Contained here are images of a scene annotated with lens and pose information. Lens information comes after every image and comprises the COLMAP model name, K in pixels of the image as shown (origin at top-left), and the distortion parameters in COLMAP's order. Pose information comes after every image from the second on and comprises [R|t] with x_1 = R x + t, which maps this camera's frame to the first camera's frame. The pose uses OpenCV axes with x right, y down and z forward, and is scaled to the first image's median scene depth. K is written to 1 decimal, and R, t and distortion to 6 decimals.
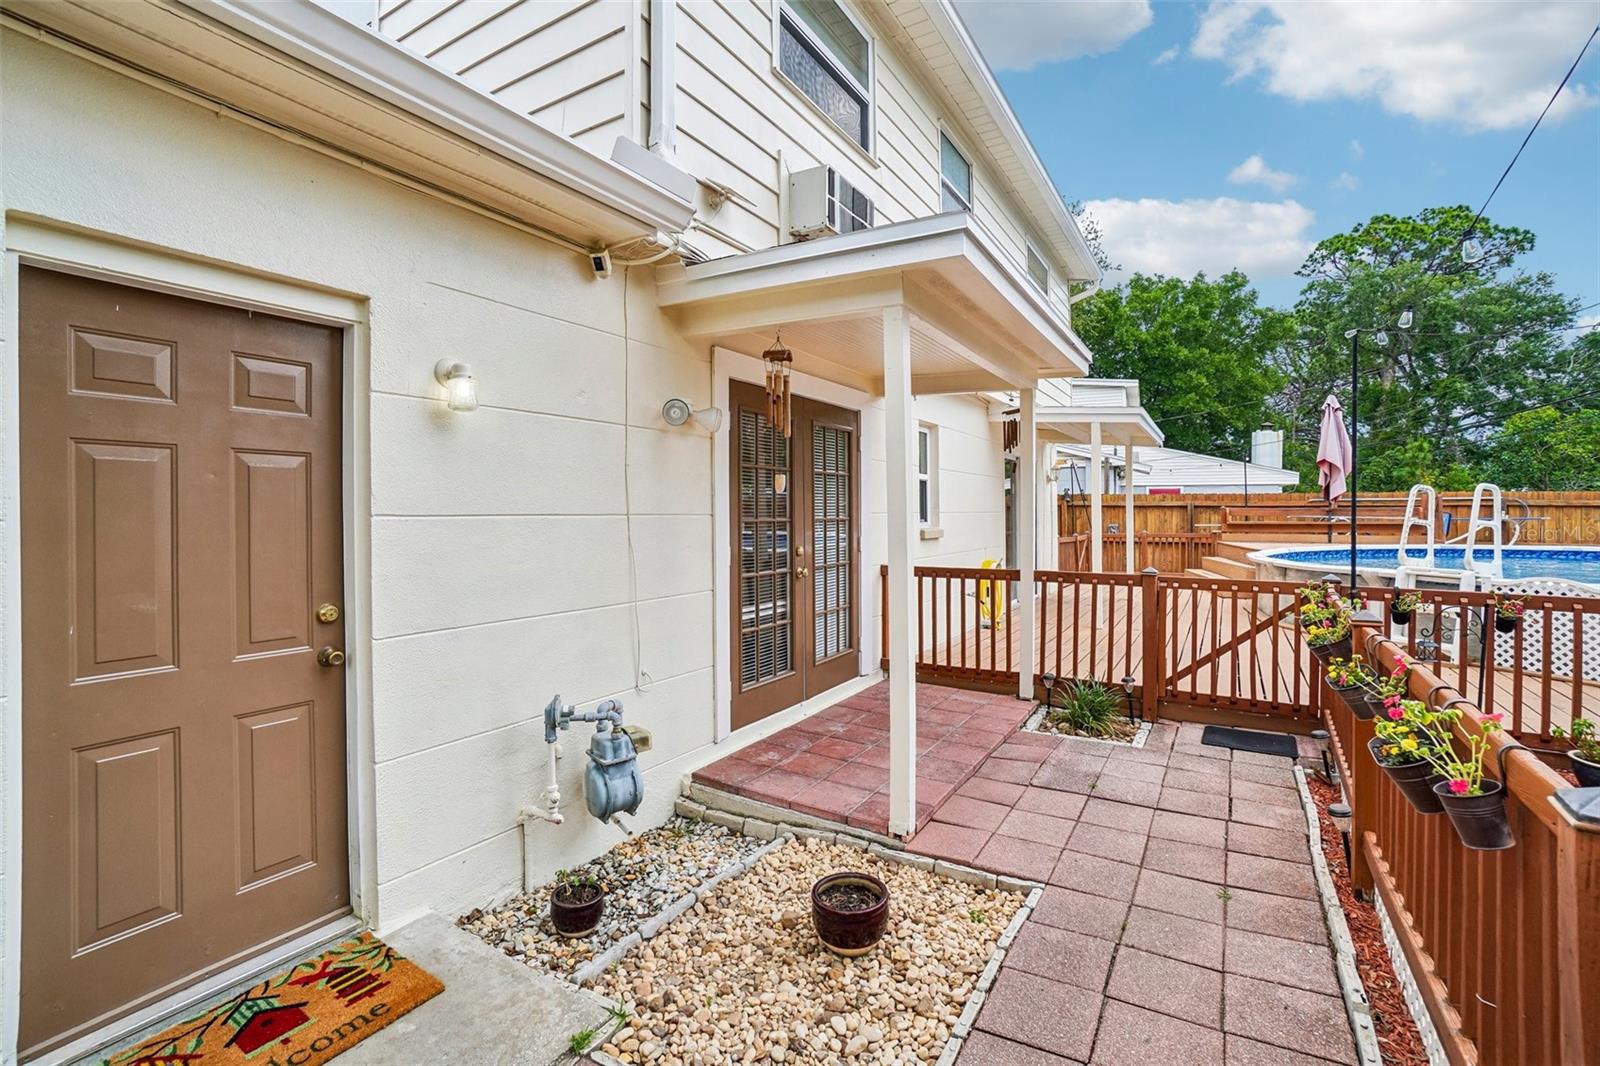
lens RADIAL K [[723.4, 0, 798.5], [0, 723.4, 500.6], [0, 0, 1]] dist [-0.066163, 0.024312]
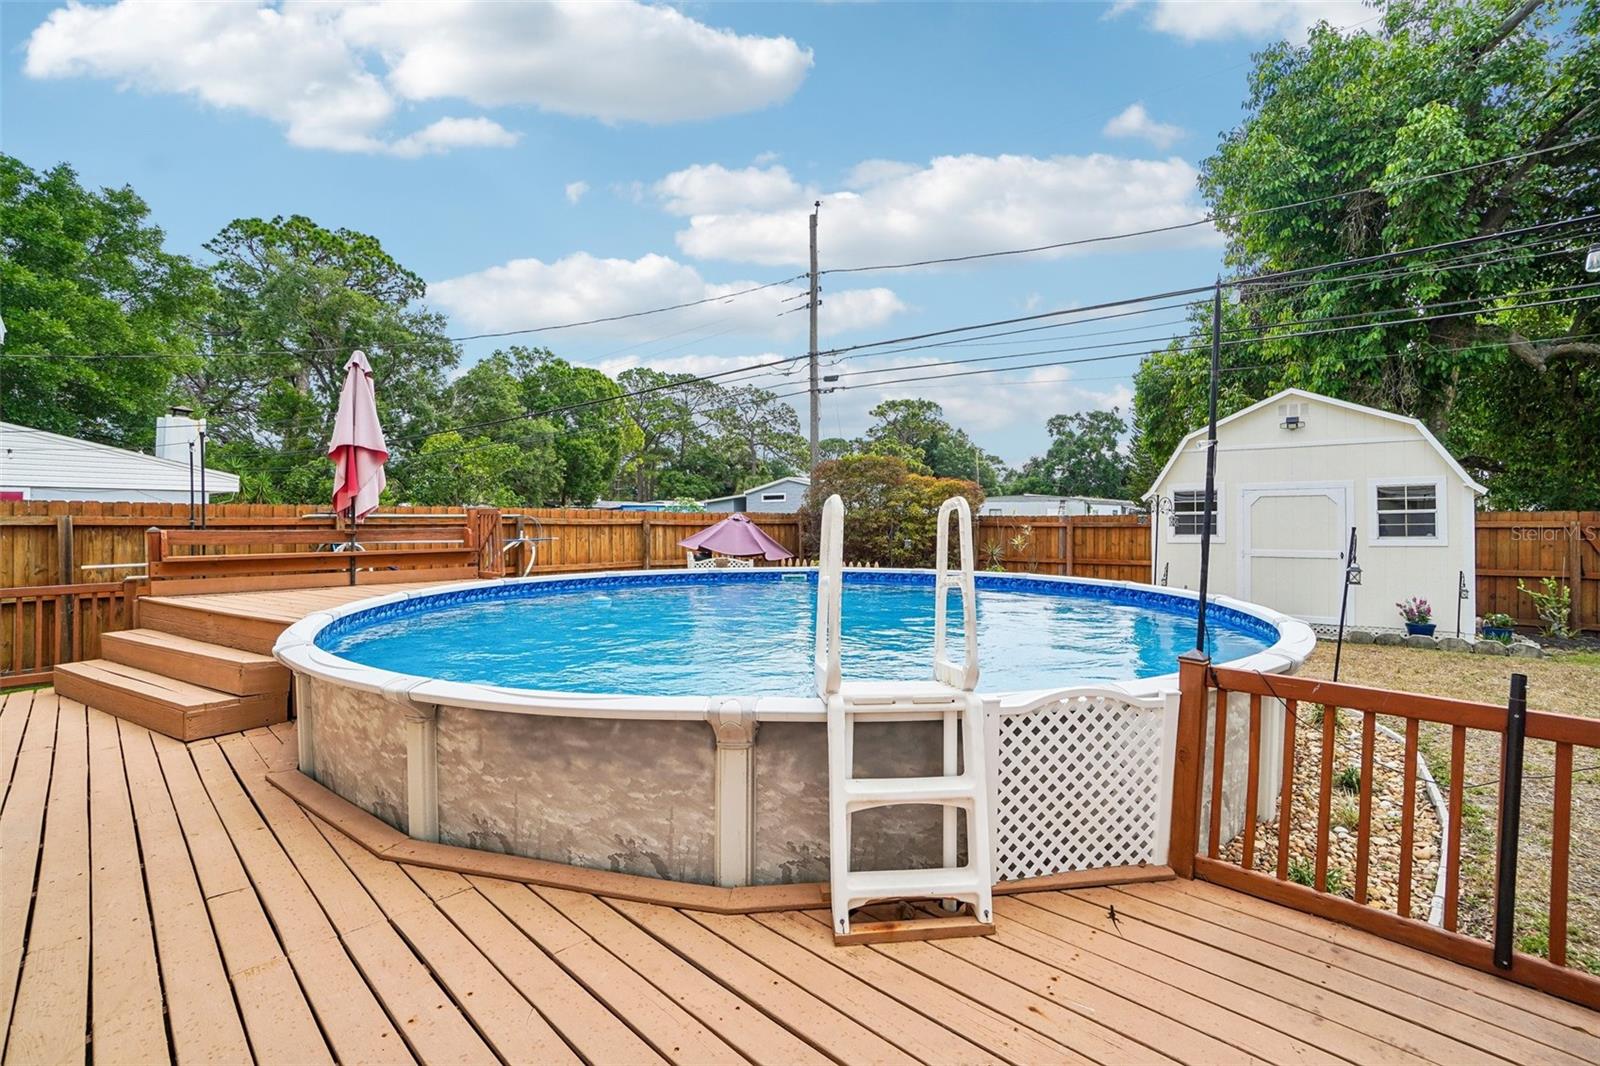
lens RADIAL K [[709.2, 0, 800.9], [0, 709.2, 521.5], [0, 0, 1]] dist [-0.064797, 0.025472]
pose [[0.212940, -0.000876, 0.977065, 0.098353], [-0.012461, 0.999916, 0.003613, -0.001696], [-0.976986, -0.012945, 0.212911, 0.198089]]
